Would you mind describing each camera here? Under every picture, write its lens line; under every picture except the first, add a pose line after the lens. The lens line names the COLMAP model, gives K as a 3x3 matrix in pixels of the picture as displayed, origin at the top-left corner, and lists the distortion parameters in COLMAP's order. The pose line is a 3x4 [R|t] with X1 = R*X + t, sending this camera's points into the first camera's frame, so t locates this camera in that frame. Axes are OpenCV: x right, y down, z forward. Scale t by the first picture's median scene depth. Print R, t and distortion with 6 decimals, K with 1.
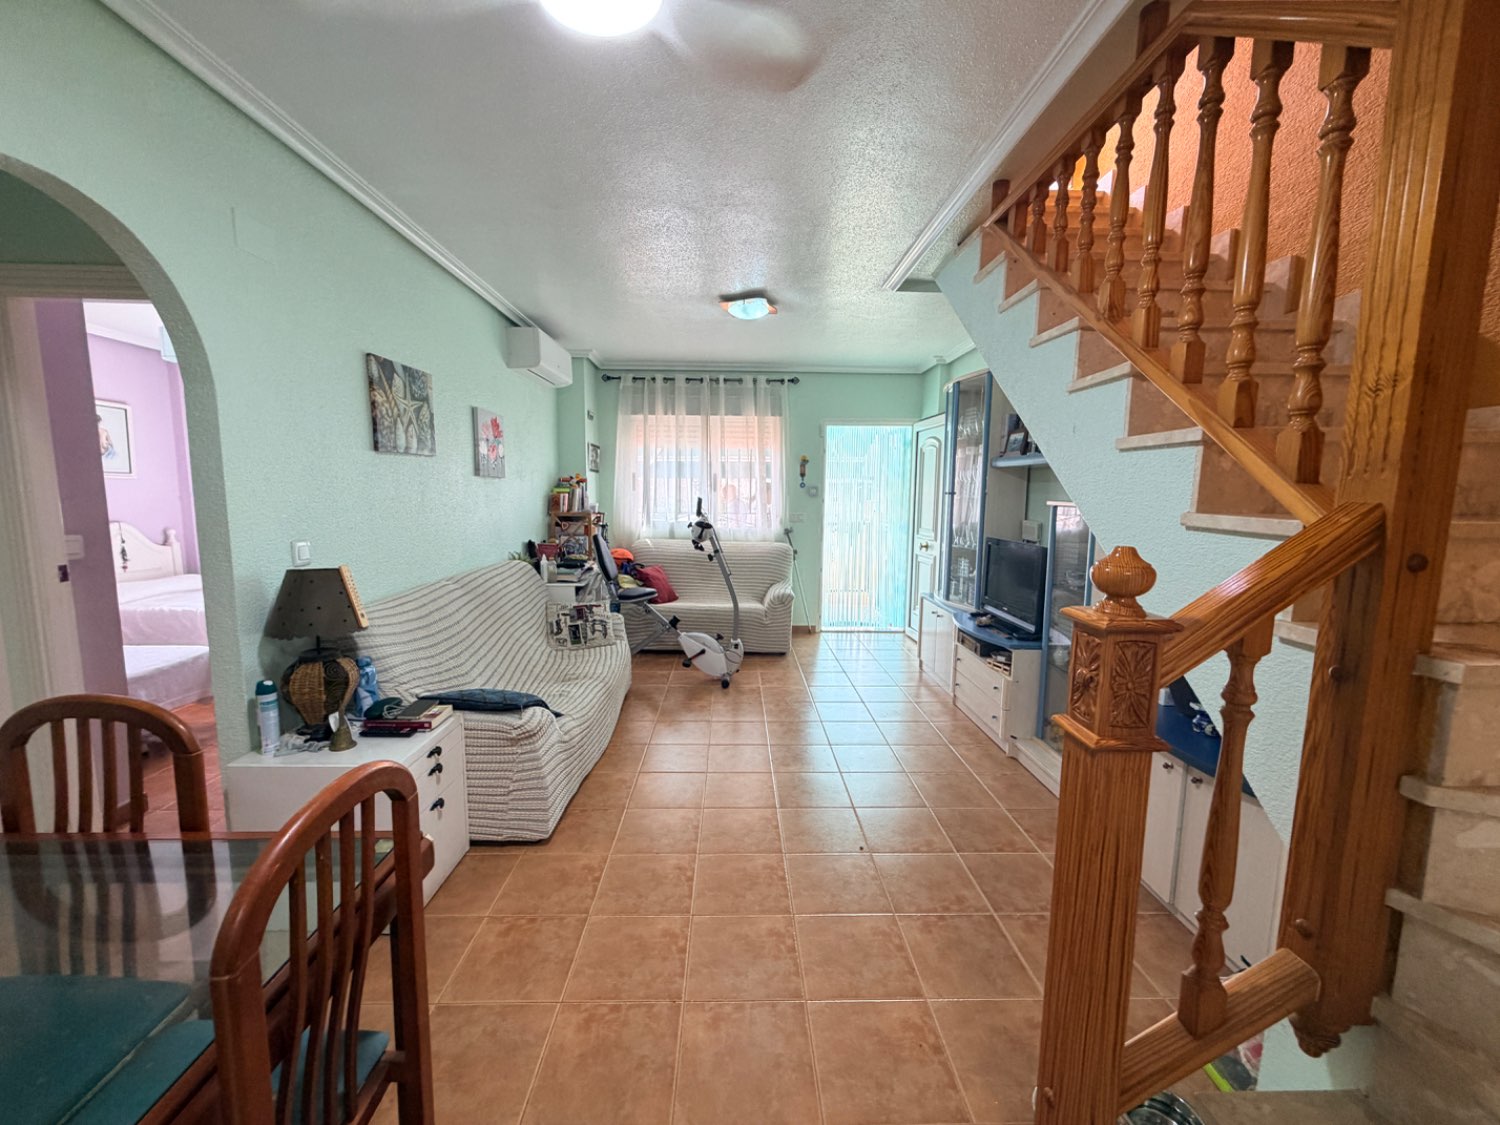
lens RADIAL K [[591.6, 0, 750.0], [0, 591.6, 562.5], [0, 0, 1]] dist [-0.001752, 0.000087]
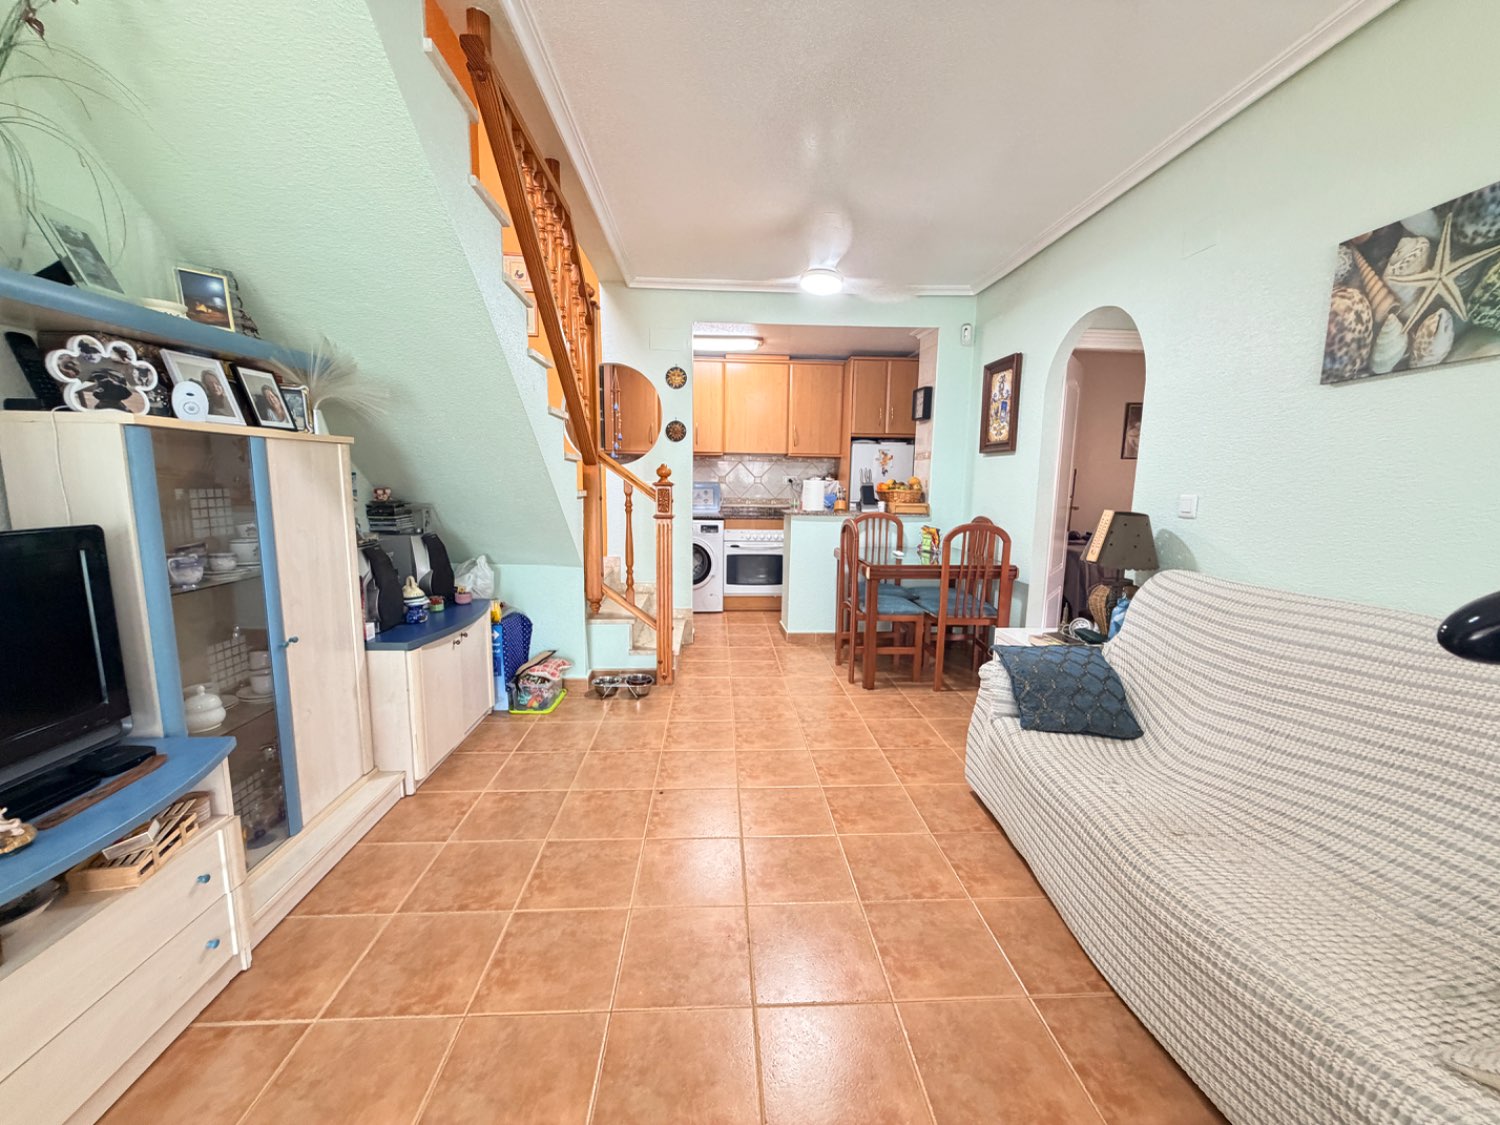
lens RADIAL K [[591.6, 0, 750.0], [0, 591.6, 562.5], [0, 0, 1]] dist [-0.001752, 0.000087]
pose [[-0.999281, -0.020579, -0.031833, 0.069998], [-0.028120, 0.965610, 0.258470, -0.144278], [0.025419, 0.259179, -0.965495, 1.692789]]
